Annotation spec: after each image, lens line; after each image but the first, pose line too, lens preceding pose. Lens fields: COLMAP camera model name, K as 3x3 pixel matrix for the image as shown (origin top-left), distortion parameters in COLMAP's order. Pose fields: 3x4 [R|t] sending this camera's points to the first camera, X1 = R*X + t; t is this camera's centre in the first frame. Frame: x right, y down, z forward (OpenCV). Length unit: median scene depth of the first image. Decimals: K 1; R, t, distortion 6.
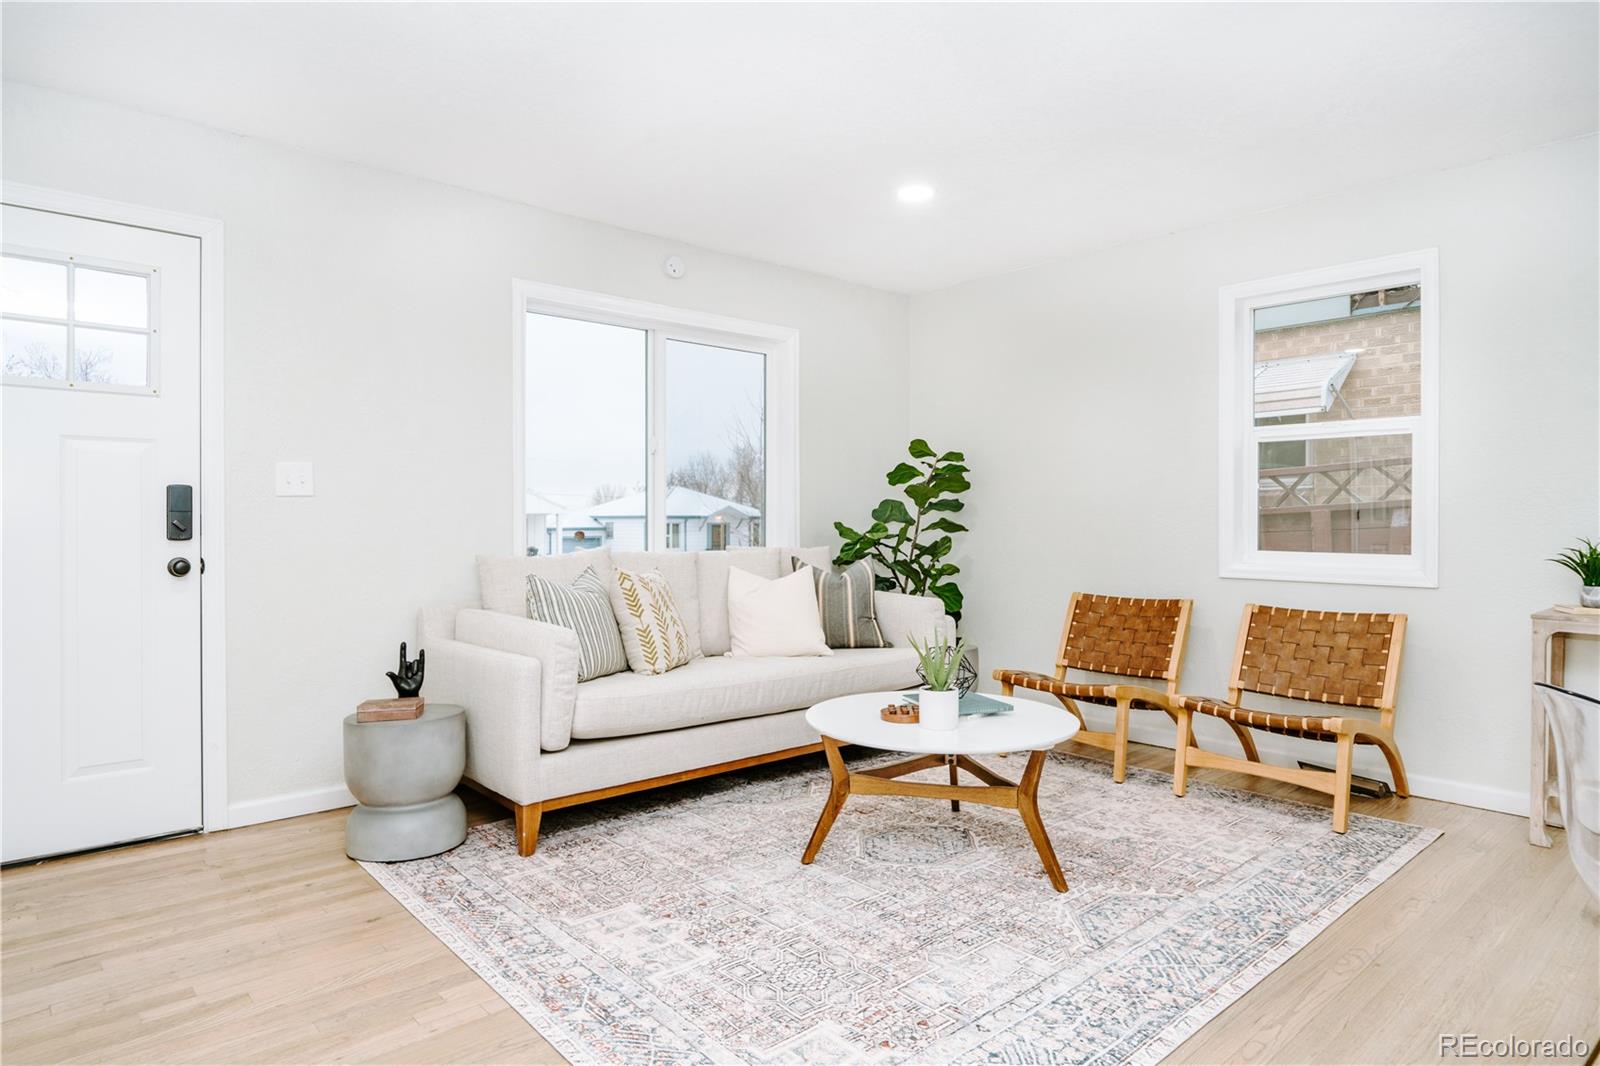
lens RADIAL K [[901.1, 0, 740.5], [0, 901.1, 528.9], [0, 0, 1]] dist [-0.001201, -0.000030]
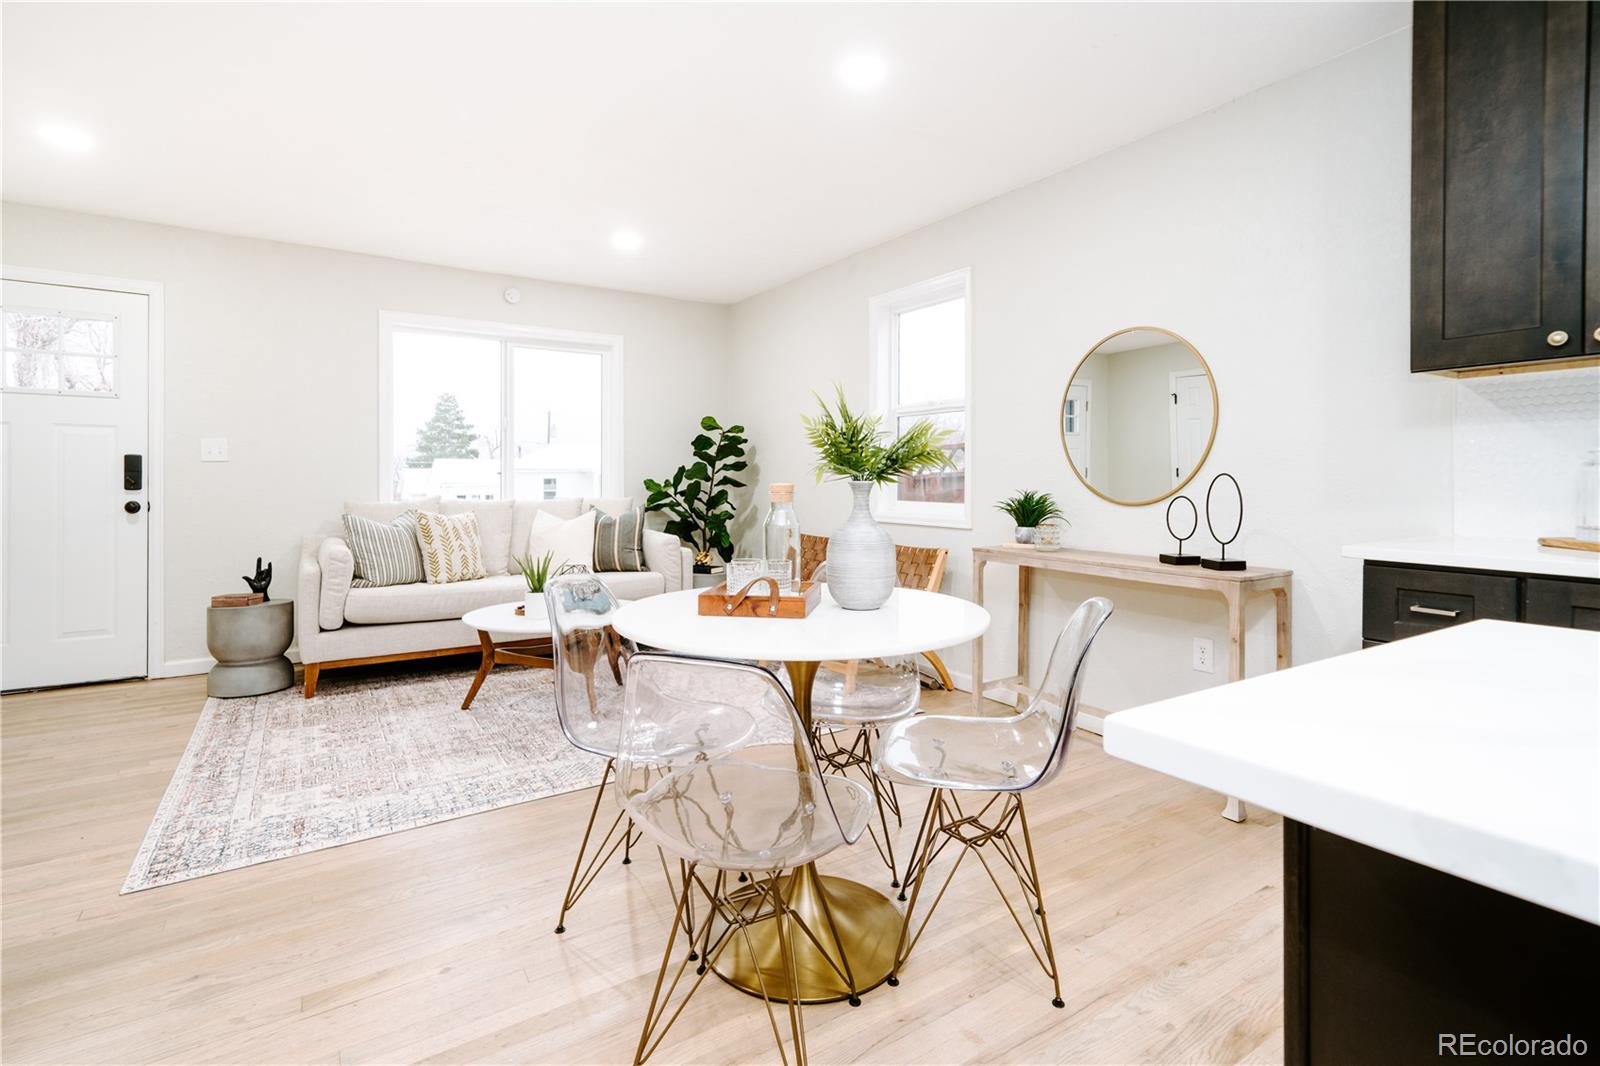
lens RADIAL K [[746.7, 0, 672.2], [0, 746.7, 479.9], [0, 0, 1]] dist [0.020426, -0.000376]
pose [[0.985308, 0.000221, -0.170787, 0.527671], [-0.001772, 0.999959, -0.008931, 0.005330], [0.170778, 0.009103, 0.985268, -0.131125]]
